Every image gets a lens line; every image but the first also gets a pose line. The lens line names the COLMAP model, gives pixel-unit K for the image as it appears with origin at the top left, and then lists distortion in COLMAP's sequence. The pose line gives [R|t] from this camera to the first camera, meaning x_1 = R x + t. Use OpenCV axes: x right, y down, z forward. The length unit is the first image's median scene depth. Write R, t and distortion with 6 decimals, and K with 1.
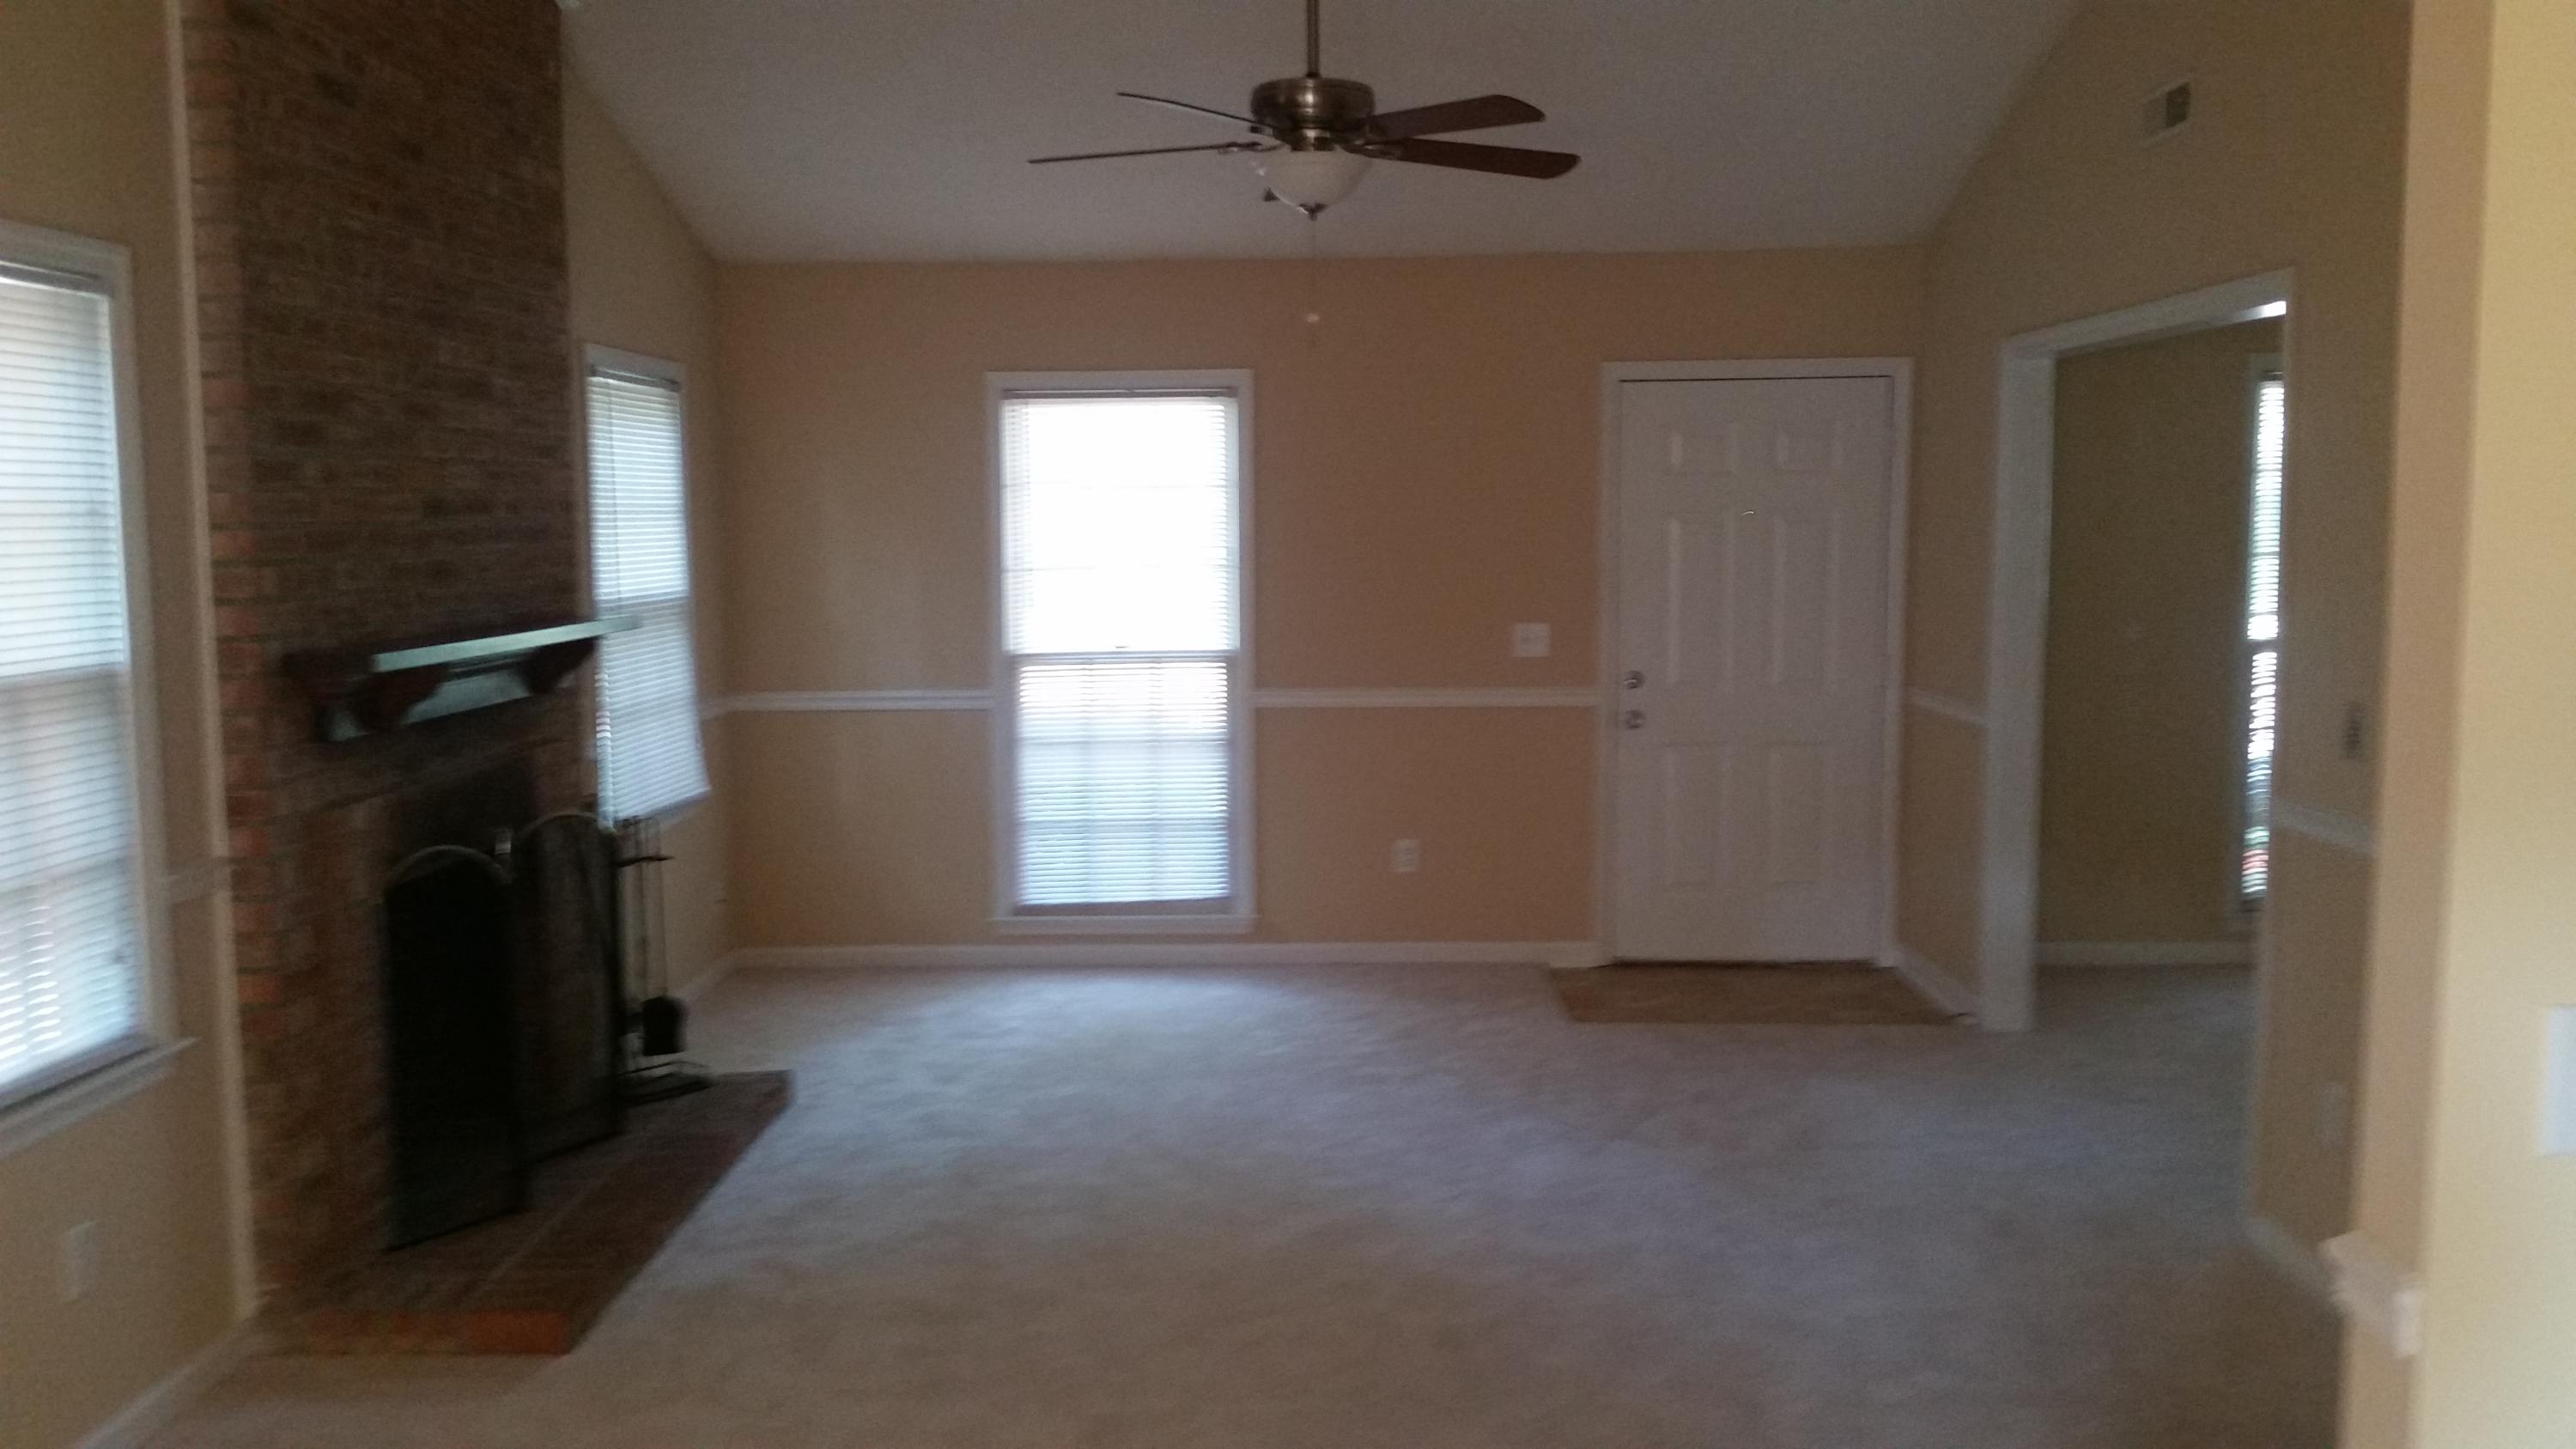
lens RADIAL K [[2135.0, 0, 1288.0], [0, 2135.0, 724.5], [0, 0, 1]] dist [0.062391, 0.001627]
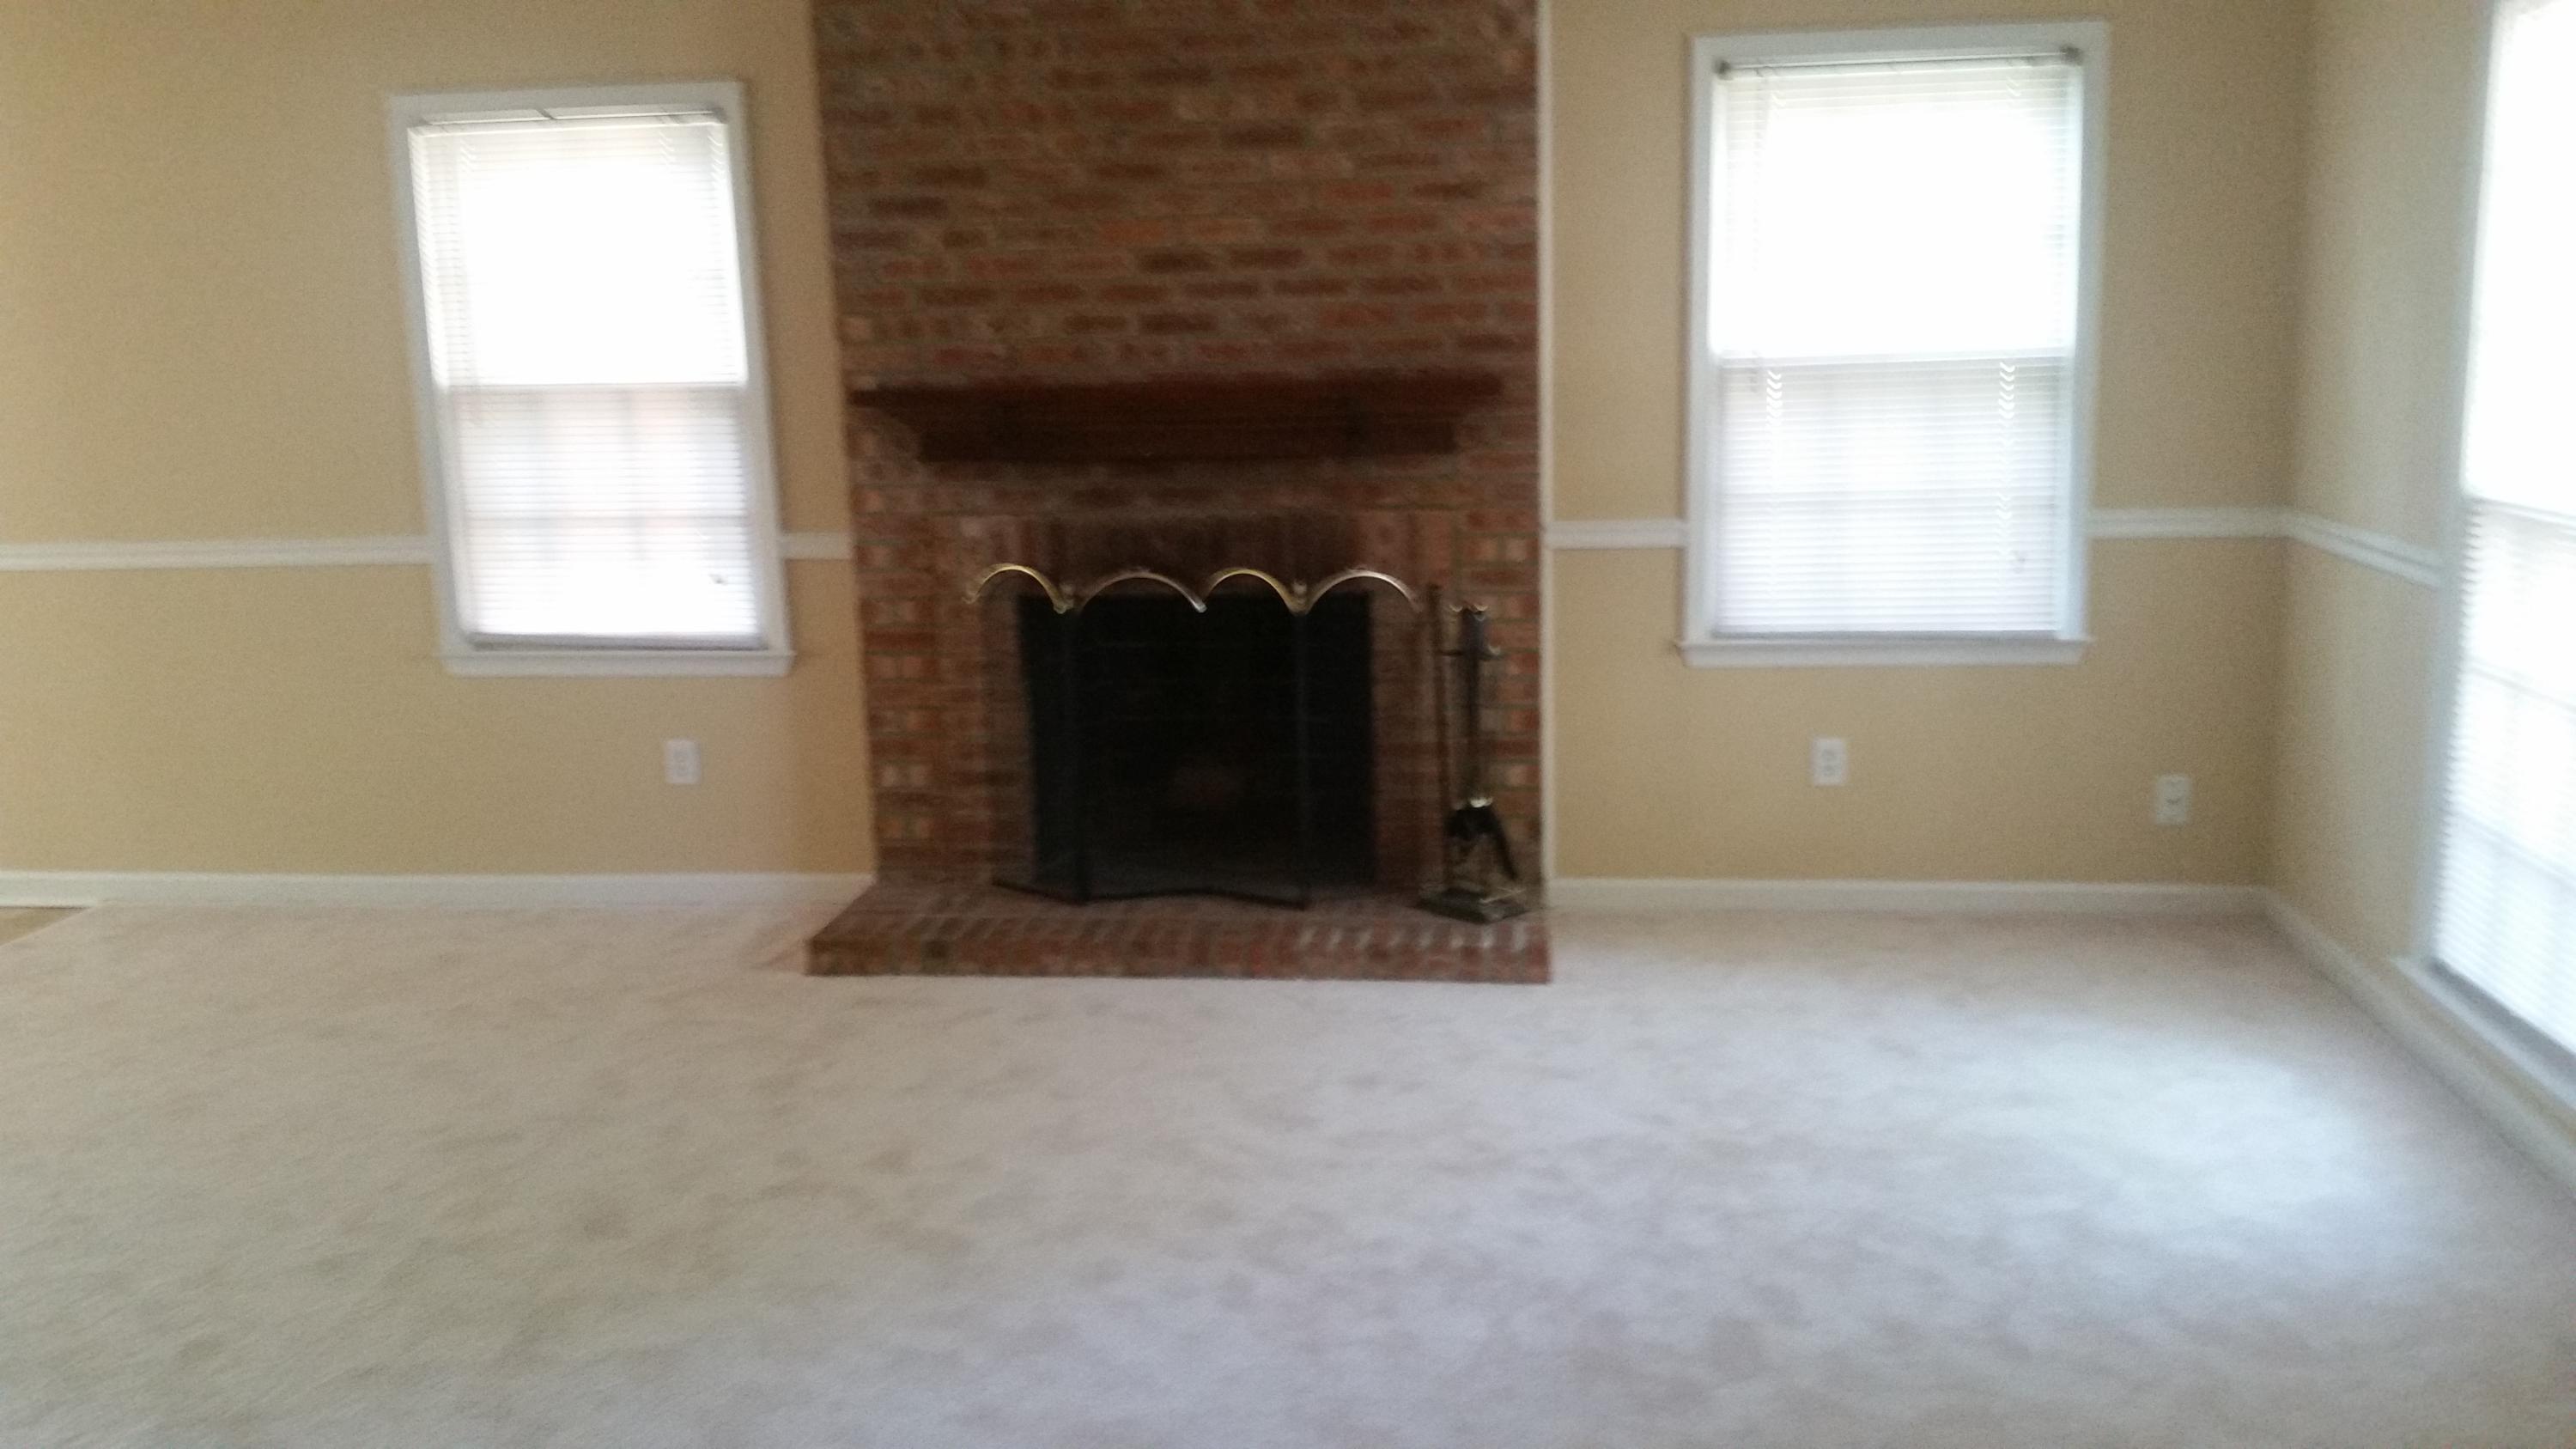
lens RADIAL K [[2135.0, 0, 1288.0], [0, 2135.0, 724.5], [0, 0, 1]] dist [0.062391, 0.001627]
pose [[-0.094011, 0.221632, -0.970588, 0.767611], [-0.071857, 0.970853, 0.228653, -0.141196], [0.992975, 0.091239, -0.075345, 1.312695]]
